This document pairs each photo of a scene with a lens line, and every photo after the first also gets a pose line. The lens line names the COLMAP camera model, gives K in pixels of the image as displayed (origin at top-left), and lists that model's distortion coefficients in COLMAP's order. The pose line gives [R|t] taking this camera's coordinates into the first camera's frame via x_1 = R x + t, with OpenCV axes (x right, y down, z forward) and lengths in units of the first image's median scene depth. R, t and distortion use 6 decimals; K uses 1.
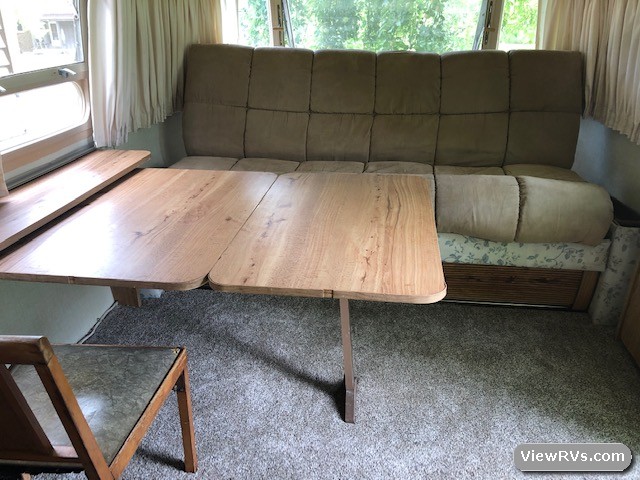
lens RADIAL K [[528.3, 0, 314.7], [0, 528.3, 236.3], [0, 0, 1]] dist [0.024607, -0.010748]
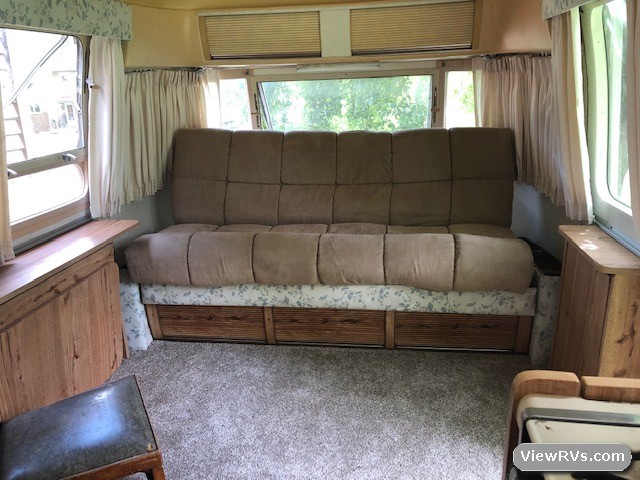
lens RADIAL K [[530.4, 0, 317.9], [0, 530.4, 236.2], [0, 0, 1]] dist [0.058113, -0.073345]
pose [[0.999683, -0.022058, -0.012177, 0.098055], [0.020338, 0.991725, -0.126756, 0.031941], [0.014872, 0.126468, 0.991859, -0.155983]]
